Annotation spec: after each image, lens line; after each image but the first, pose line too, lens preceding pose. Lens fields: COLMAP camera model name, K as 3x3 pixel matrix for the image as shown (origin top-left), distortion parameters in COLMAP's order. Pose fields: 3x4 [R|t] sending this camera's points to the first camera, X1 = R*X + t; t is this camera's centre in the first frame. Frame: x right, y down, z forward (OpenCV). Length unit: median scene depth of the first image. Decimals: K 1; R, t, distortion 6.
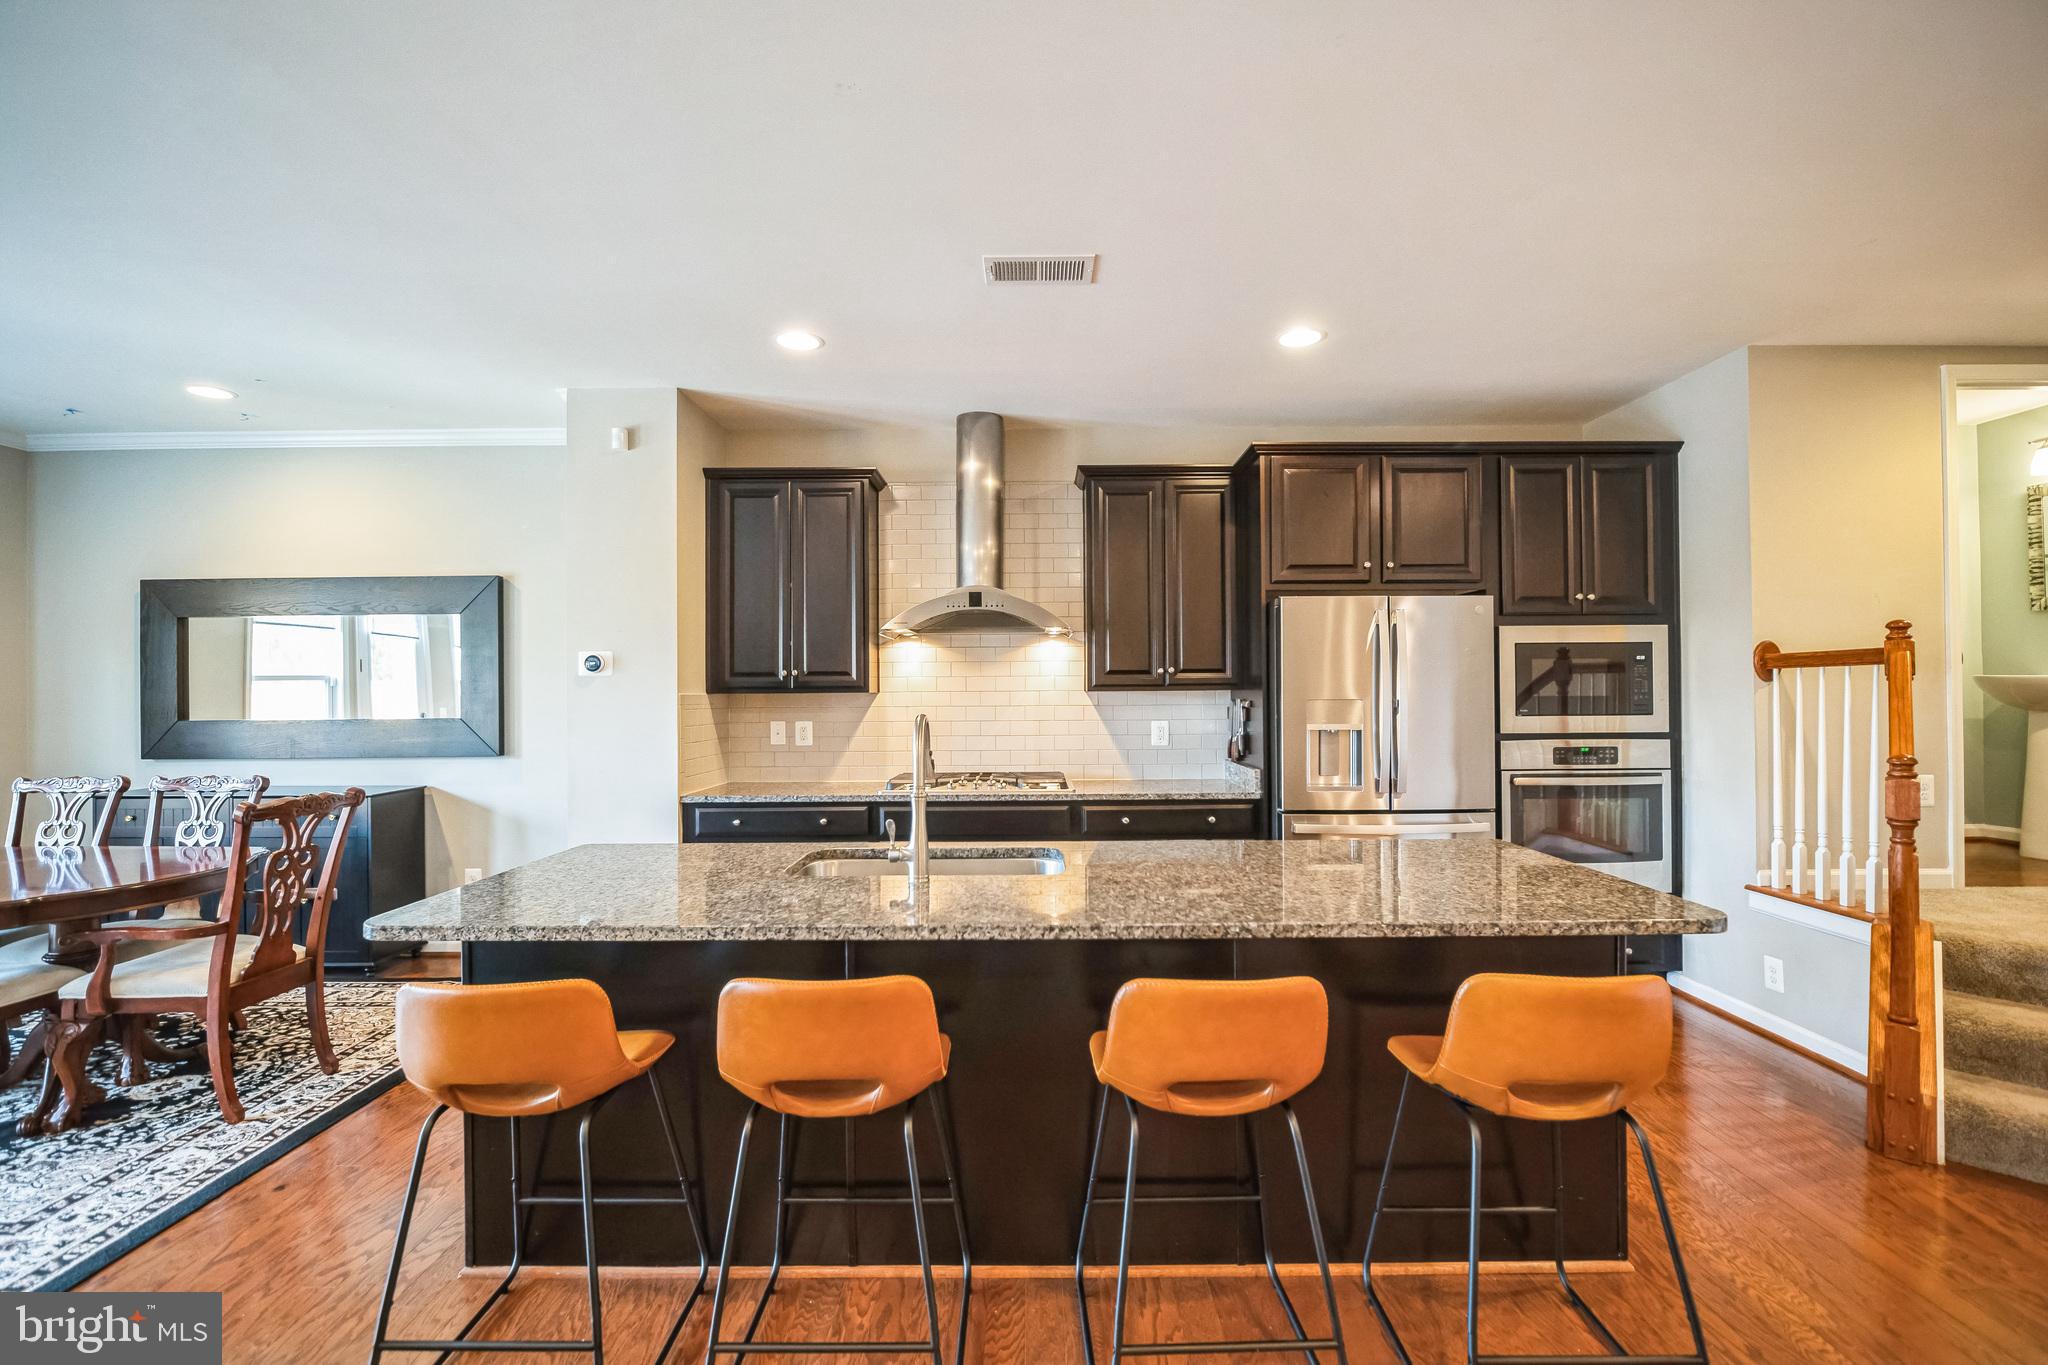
lens RADIAL K [[892.7, 0, 1034.6], [0, 892.7, 686.2], [0, 0, 1]] dist [-0.011197, -0.001513]
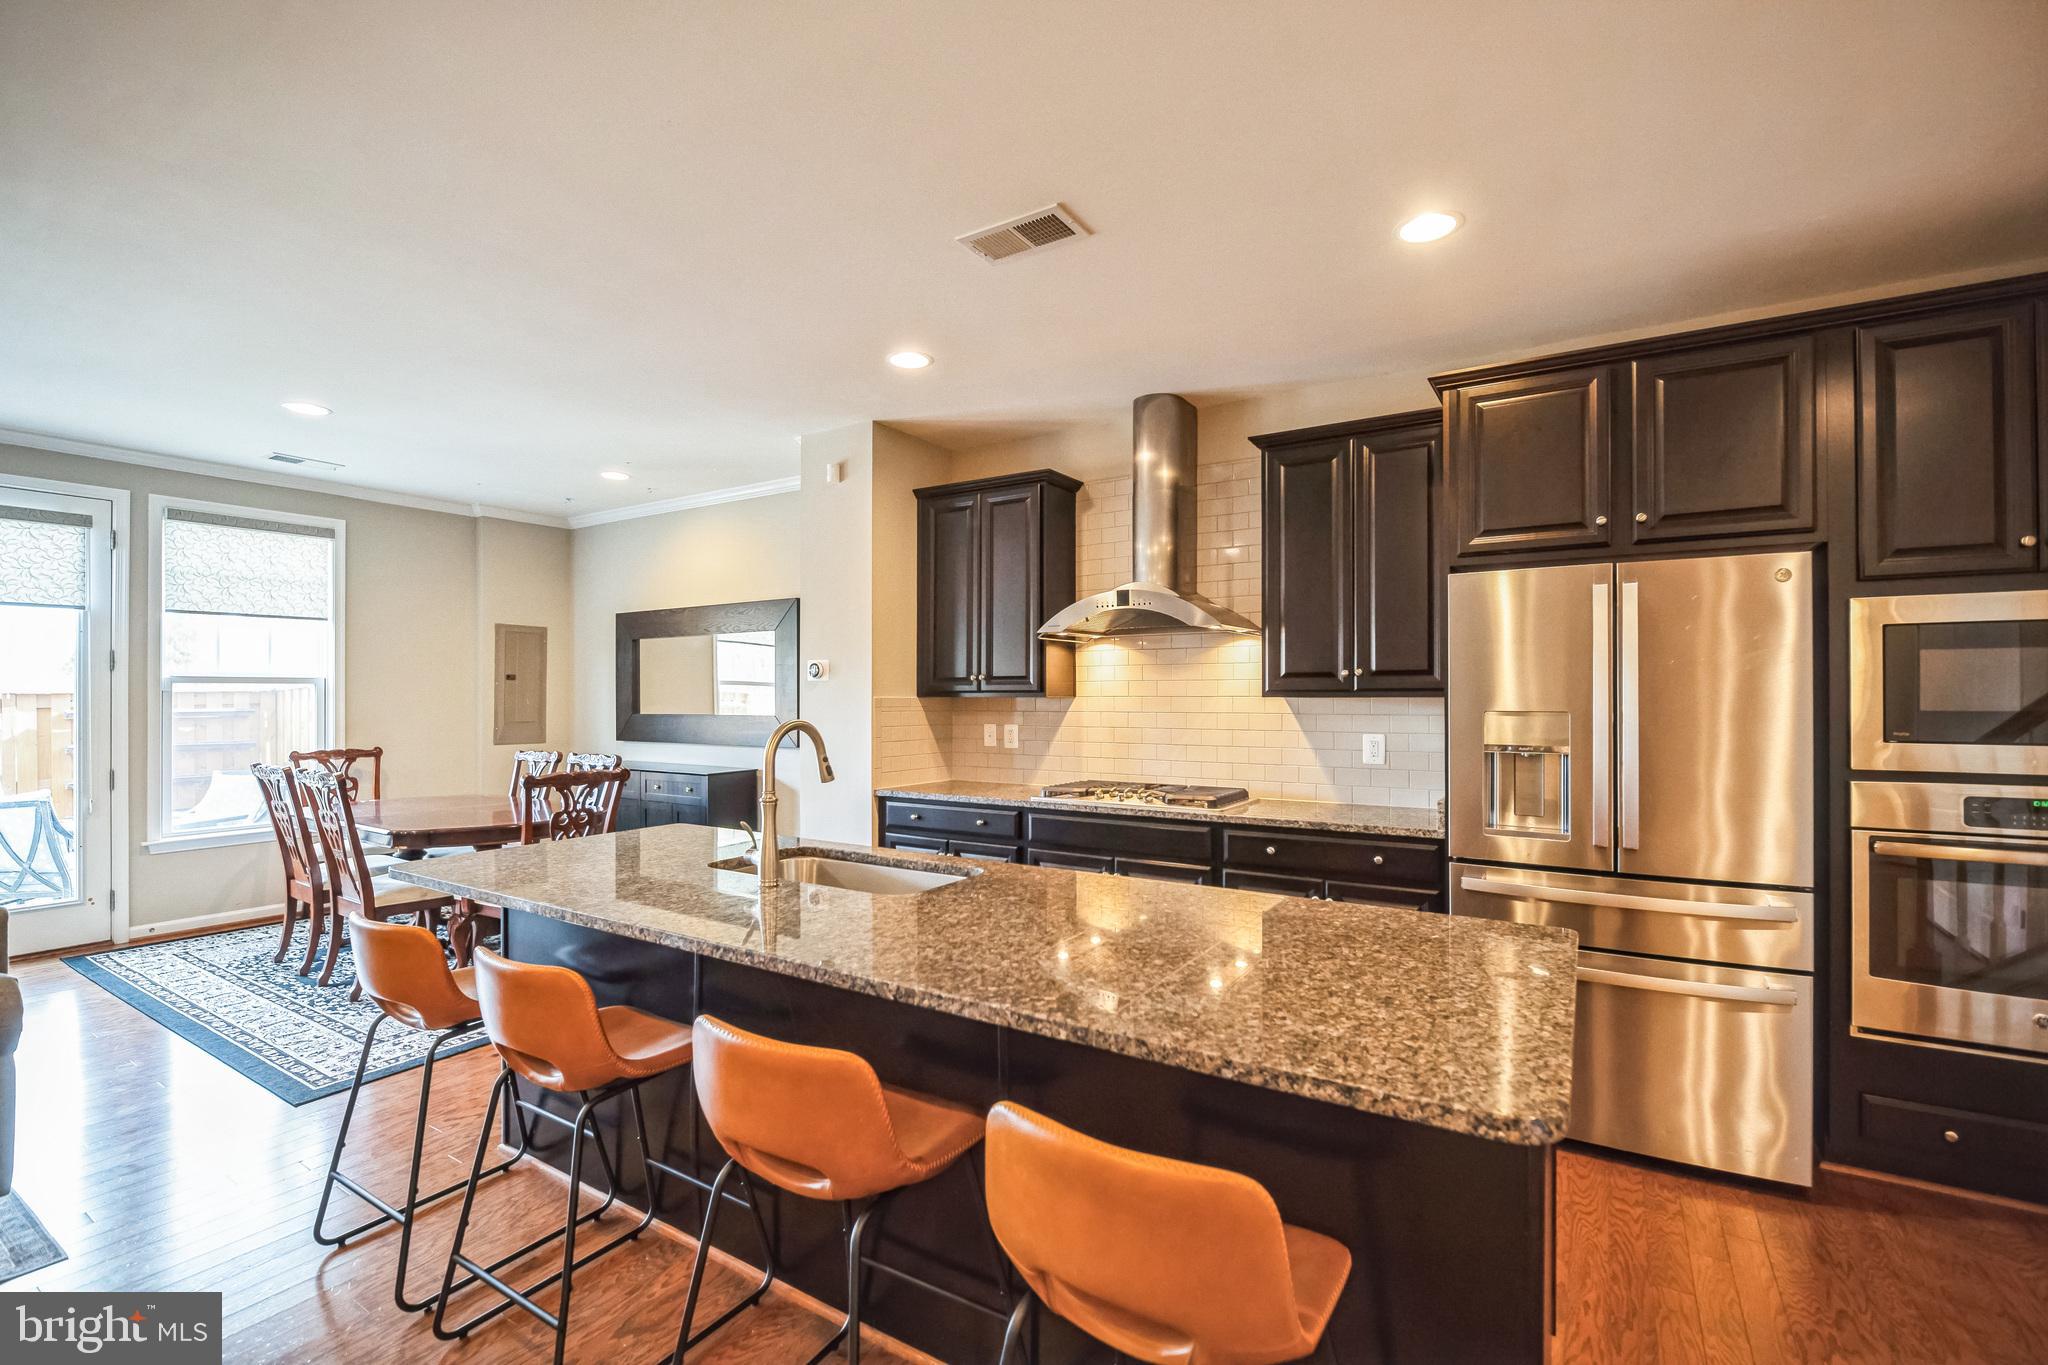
lens RADIAL K [[896.3, 0, 1037.3], [0, 896.3, 691.2], [0, 0, 1]] dist [-0.013405, -0.000416]
pose [[0.849309, 0.003740, -0.527882, 0.355439], [-0.001828, 0.999990, 0.004144, -0.003541], [0.527892, -0.002554, 0.849307, 0.159426]]
